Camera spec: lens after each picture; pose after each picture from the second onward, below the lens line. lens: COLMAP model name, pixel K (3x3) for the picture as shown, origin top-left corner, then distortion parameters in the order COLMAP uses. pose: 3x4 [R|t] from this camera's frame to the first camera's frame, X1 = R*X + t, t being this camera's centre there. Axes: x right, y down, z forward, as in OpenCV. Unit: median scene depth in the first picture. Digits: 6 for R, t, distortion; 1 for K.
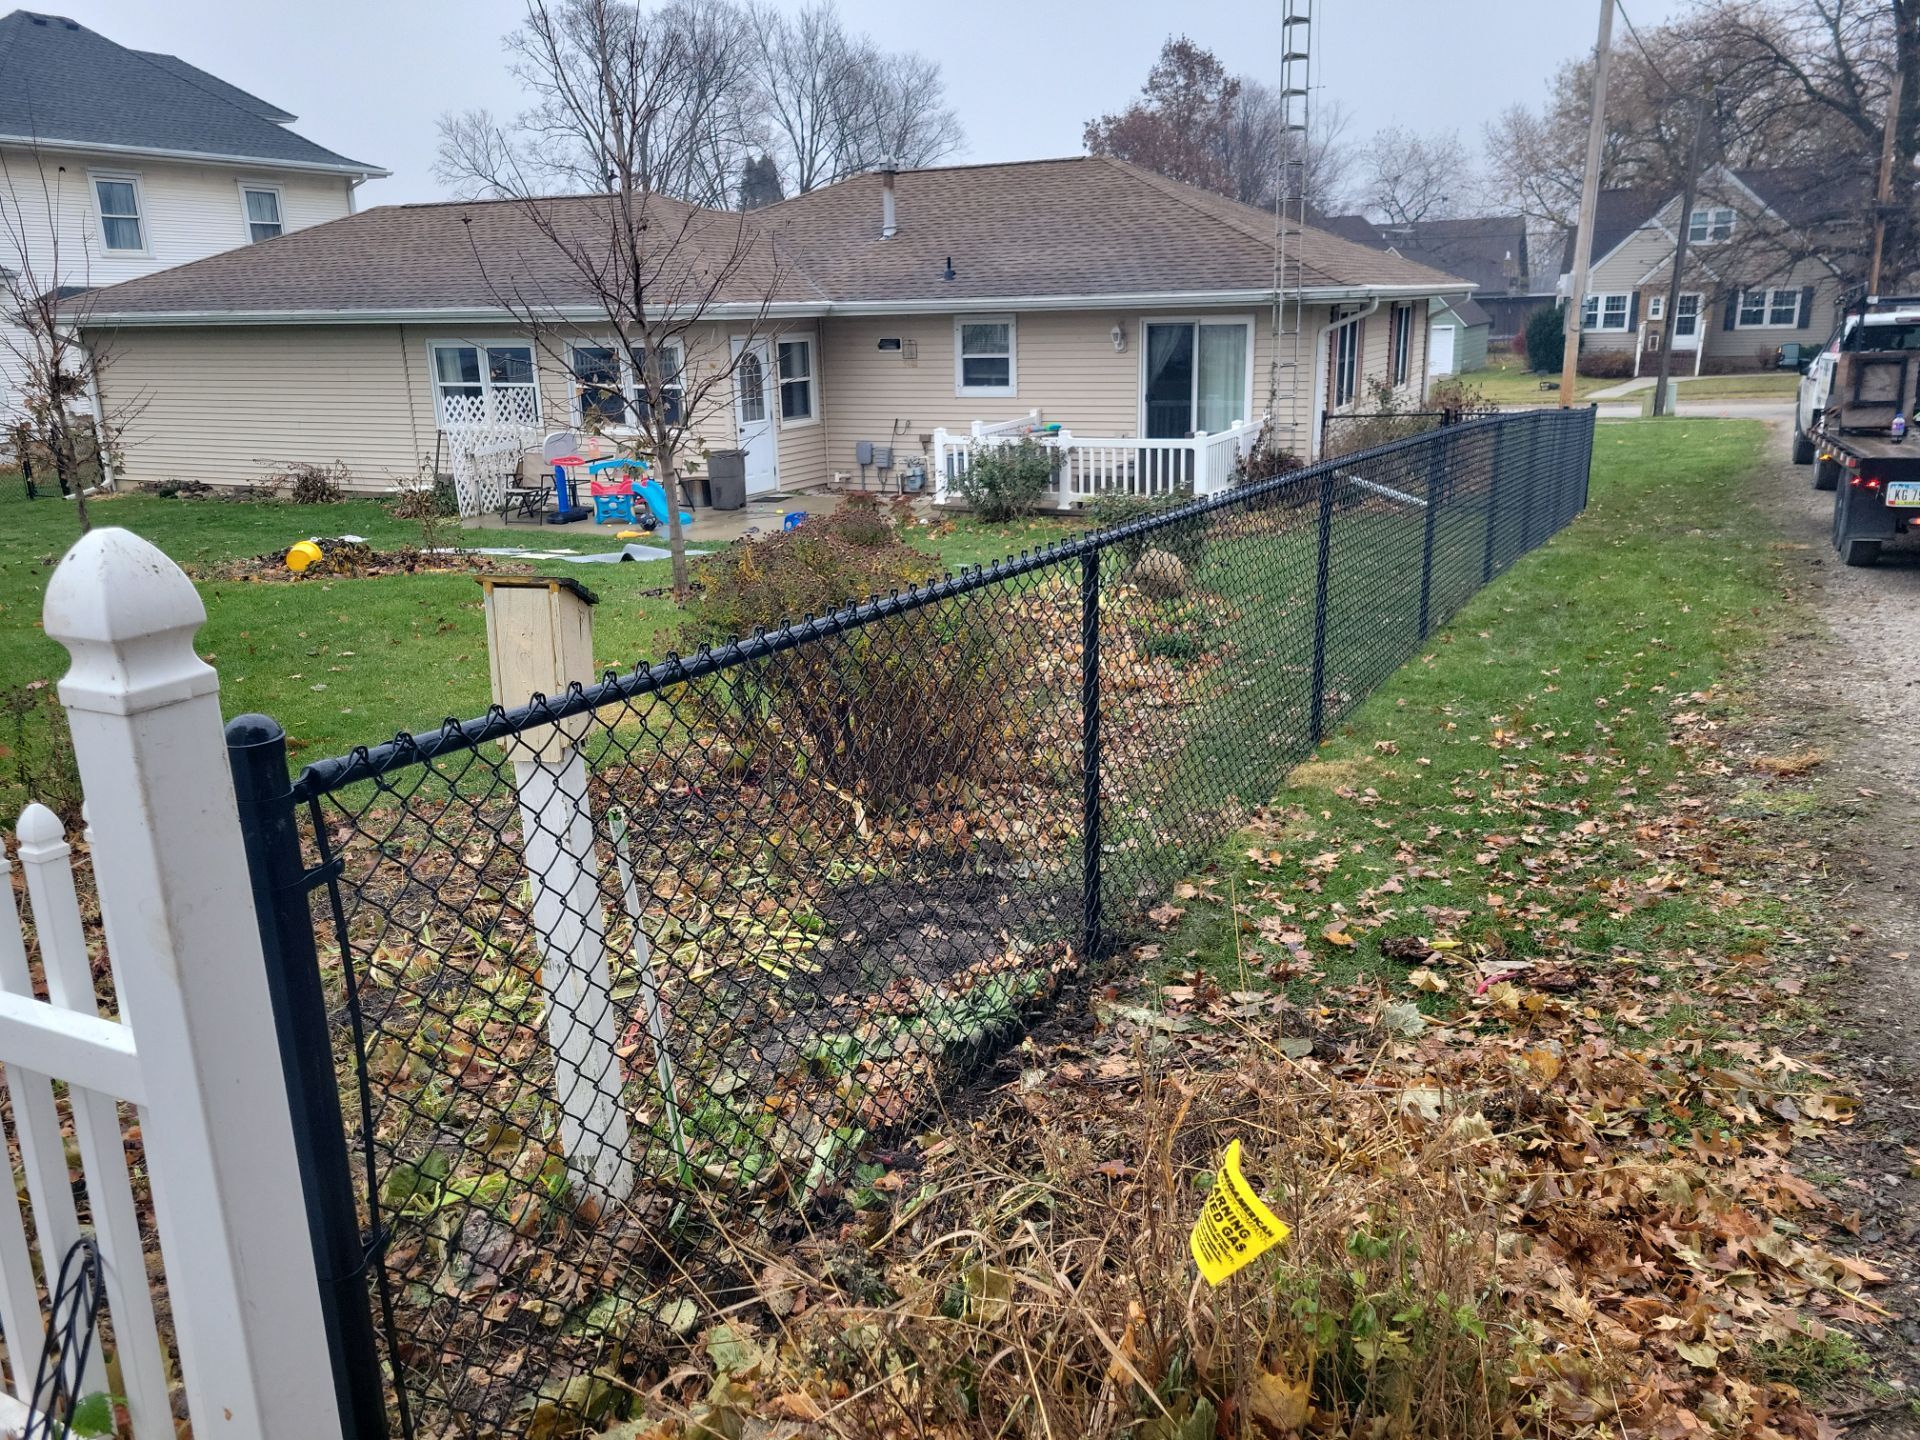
lens RADIAL K [[1434.7, 0, 962.7], [0, 1434.7, 726.1], [0, 0, 1]] dist [0.056863, -0.034424]
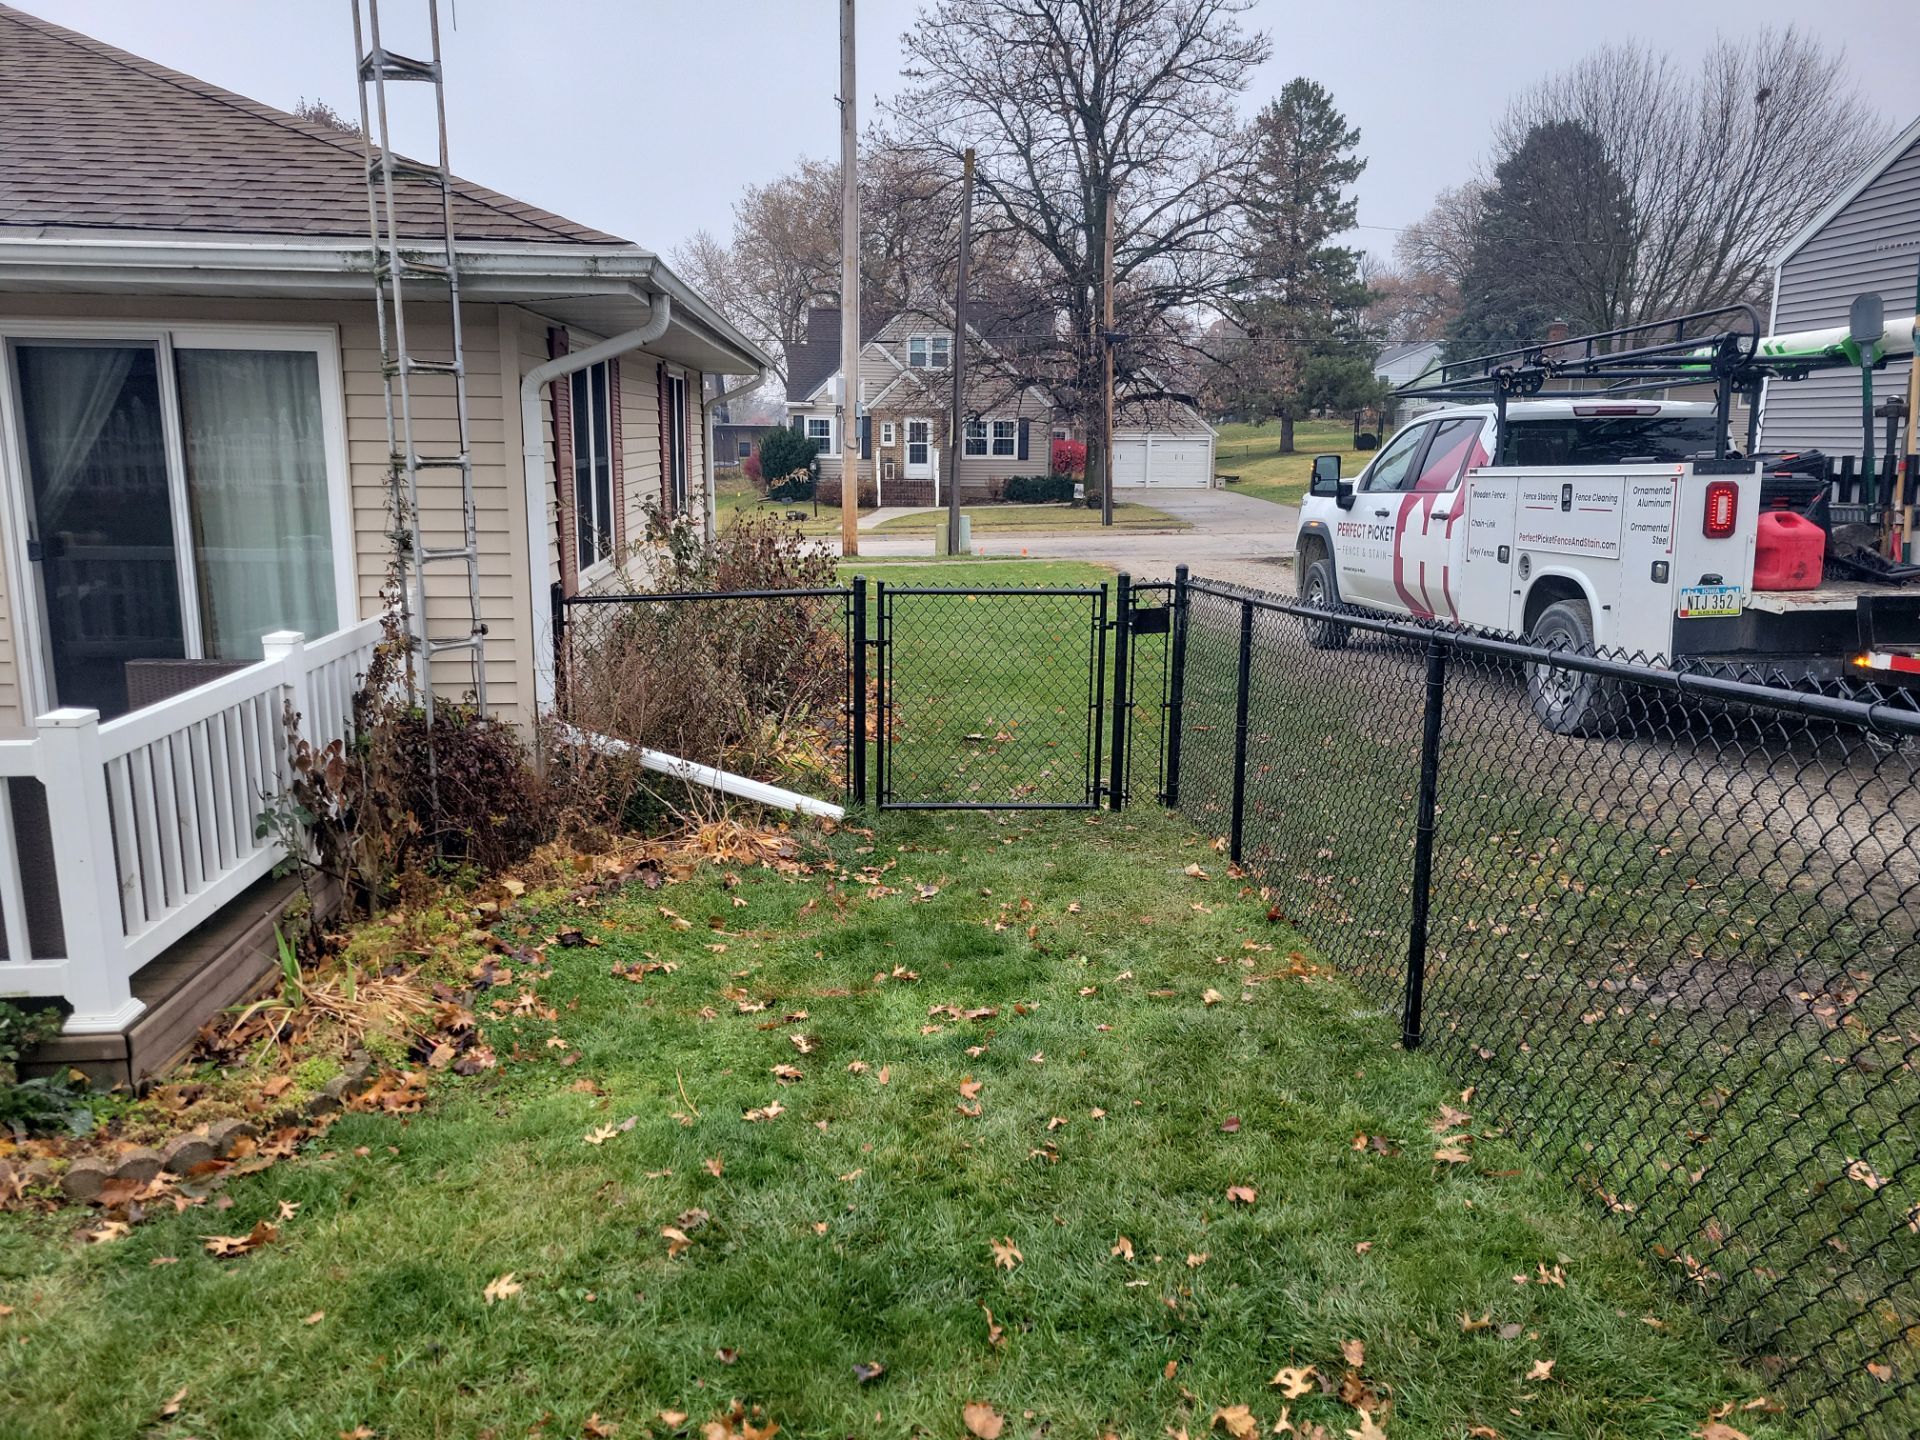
lens RADIAL K [[1434.7, 0, 952.5], [0, 1434.7, 709.5], [0, 0, 1]] dist [0.056863, -0.034424]
pose [[0.867986, -0.065330, 0.492272, 0.140353], [0.111521, 0.991632, -0.065036, -0.138422], [-0.483904, 0.111349, 0.868008, 0.575186]]
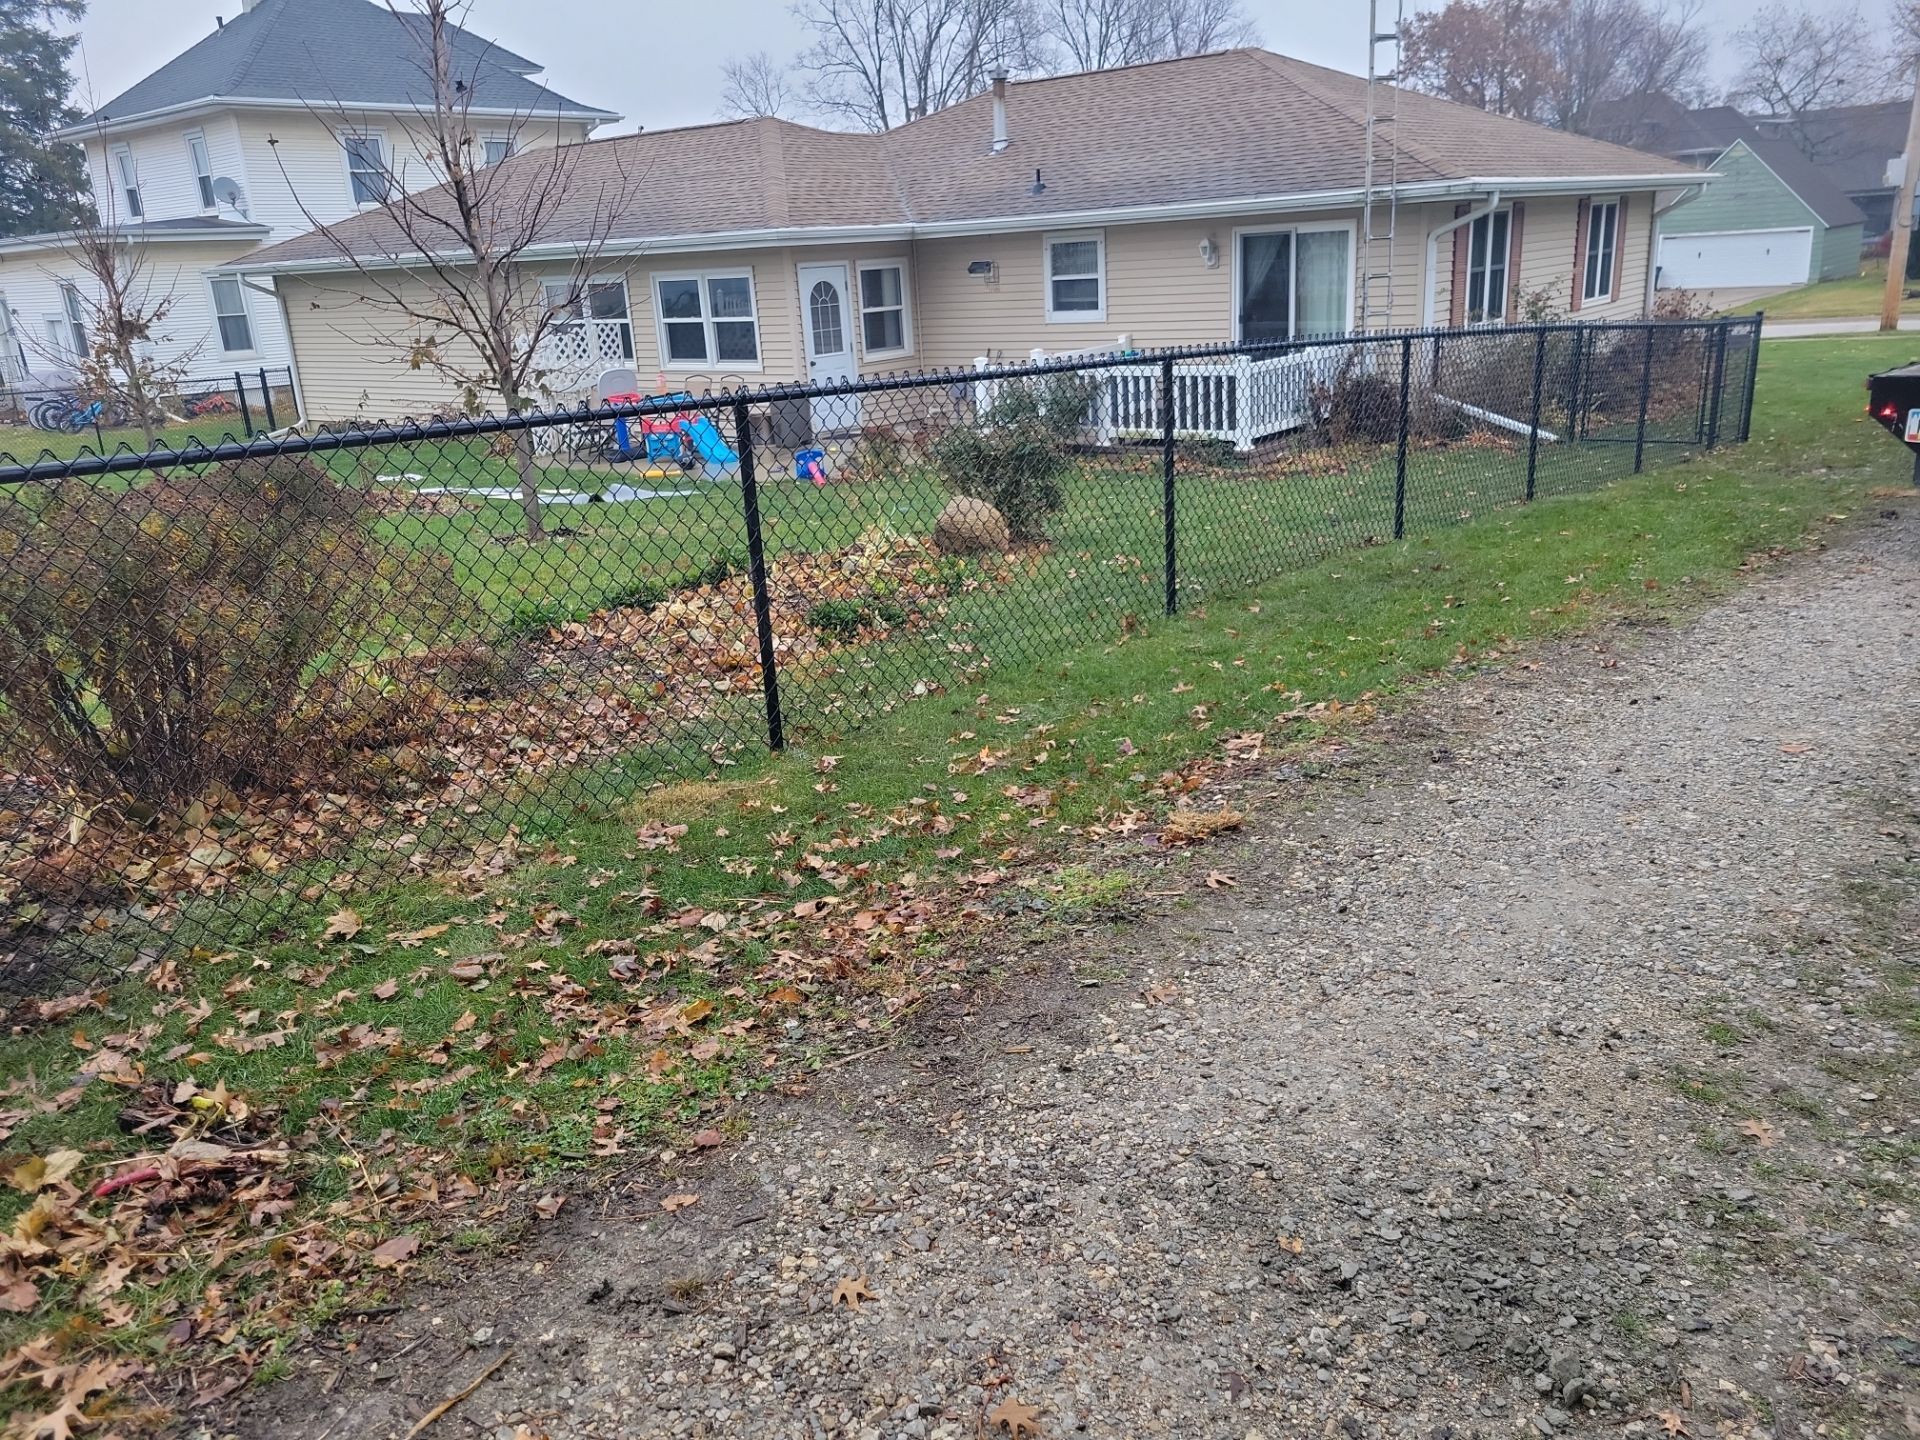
lens RADIAL K [[1434.7, 0, 965.8], [0, 1434.7, 715.7], [0, 0, 1]] dist [0.056863, -0.034424]
pose [[0.975040, 0.037670, -0.218809, 0.161885], [-0.029561, 0.998753, 0.040221, -0.013415], [0.220051, -0.032749, 0.974938, 0.082073]]
